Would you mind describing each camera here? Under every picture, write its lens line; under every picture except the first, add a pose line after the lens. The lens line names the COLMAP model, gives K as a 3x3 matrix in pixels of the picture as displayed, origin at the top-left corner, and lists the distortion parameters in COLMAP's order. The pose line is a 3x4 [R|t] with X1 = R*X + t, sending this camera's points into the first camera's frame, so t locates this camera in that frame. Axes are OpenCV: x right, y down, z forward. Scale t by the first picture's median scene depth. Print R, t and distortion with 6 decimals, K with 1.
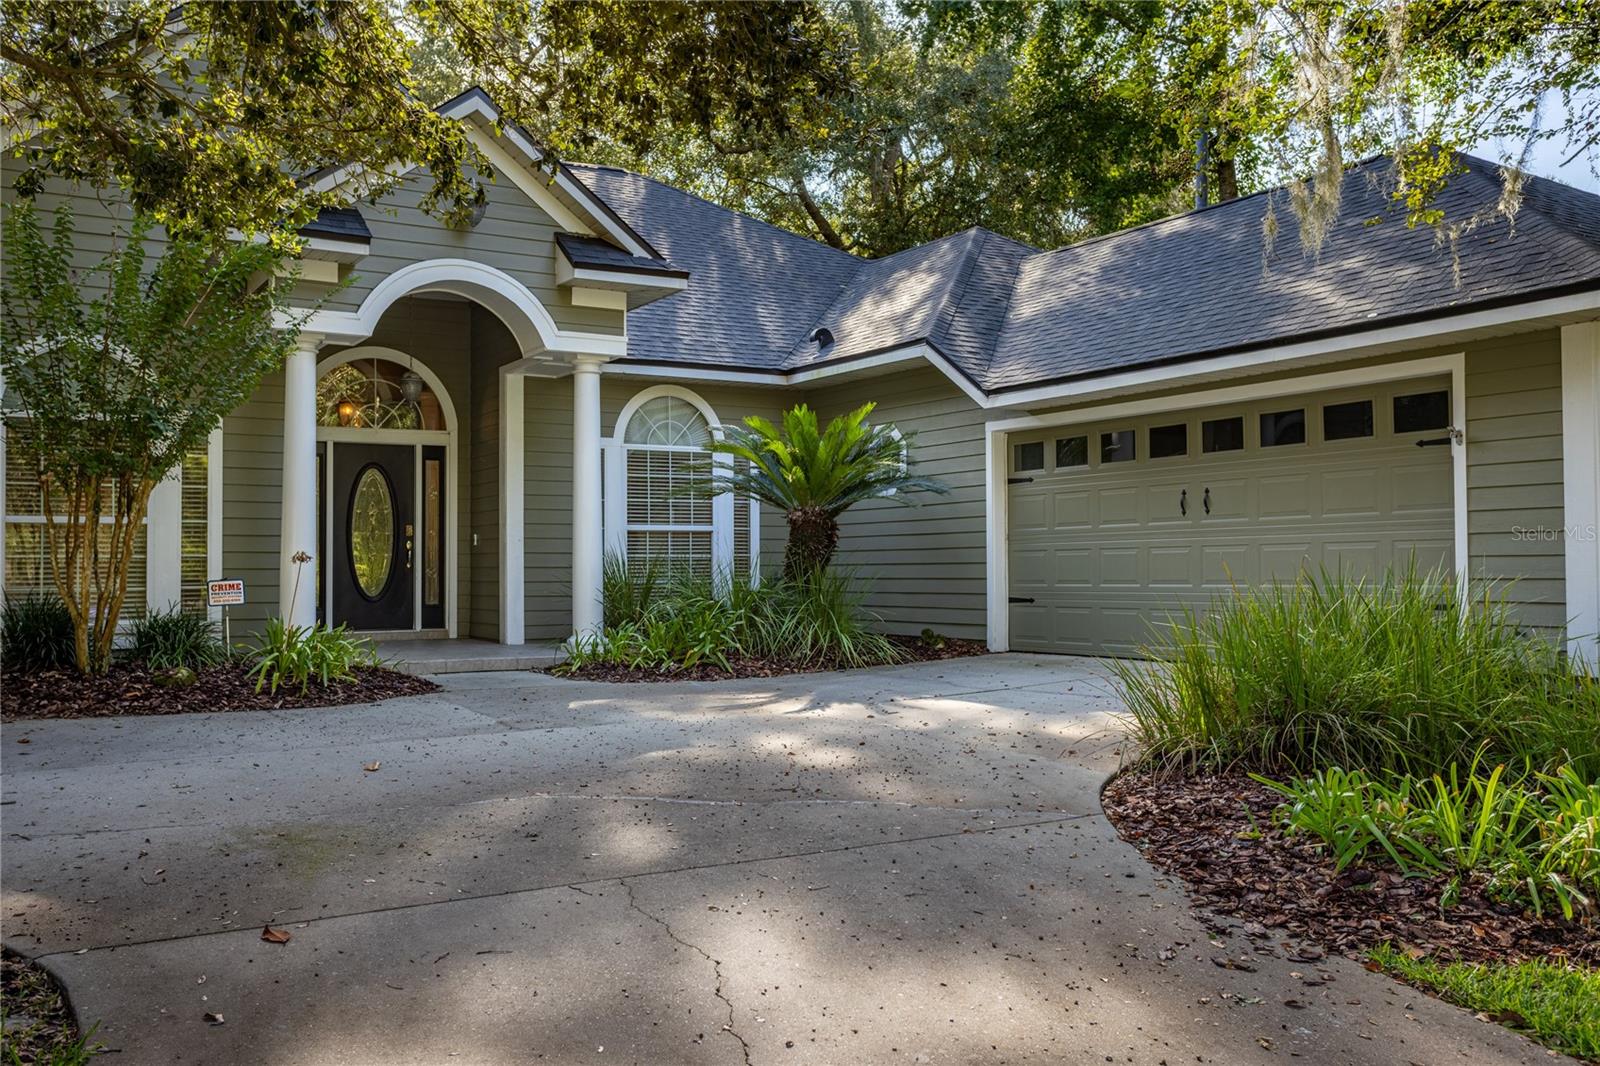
lens RADIAL K [[1406.2, 0, 799.4], [0, 1406.2, 526.6], [0, 0, 1]] dist [0.005328, 0.008963]
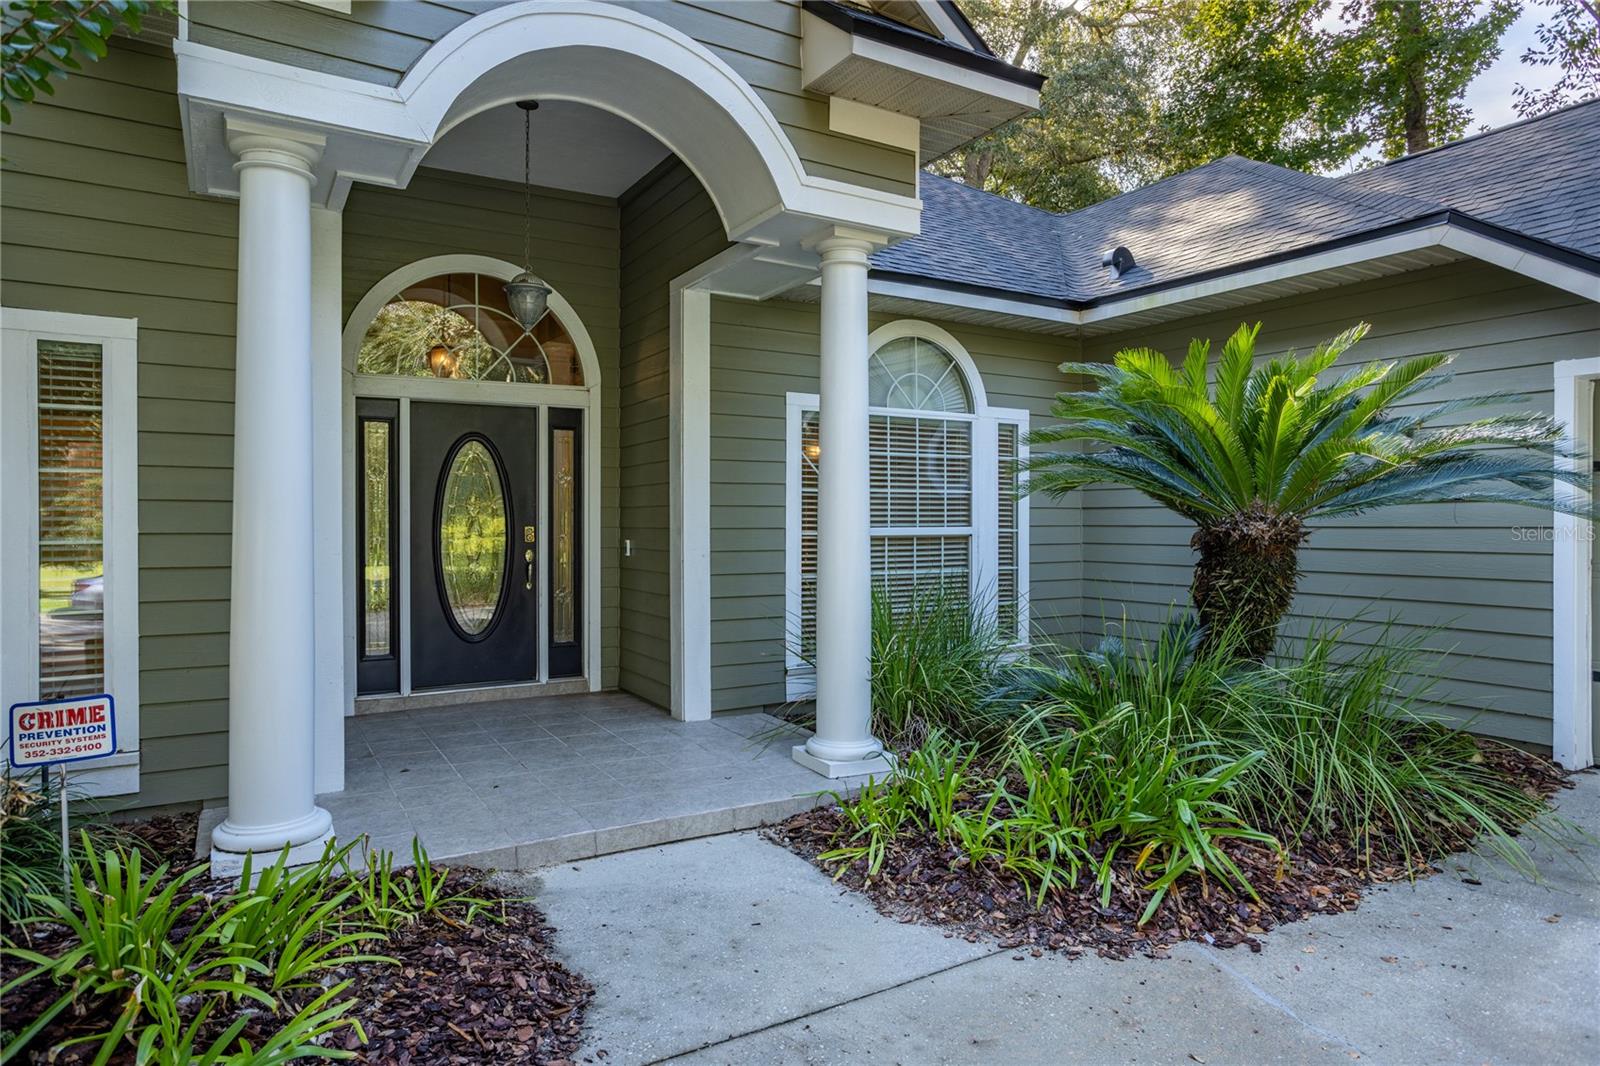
lens RADIAL K [[958.8, 0, 837.6], [0, 958.8, 519.9], [0, 0, 1]] dist [-0.001552, 0.002522]
pose [[0.999619, 0.003902, 0.027322, -0.143053], [-0.004657, 0.999608, 0.027607, -0.017300], [-0.027203, -0.027723, 0.999245, 0.539966]]
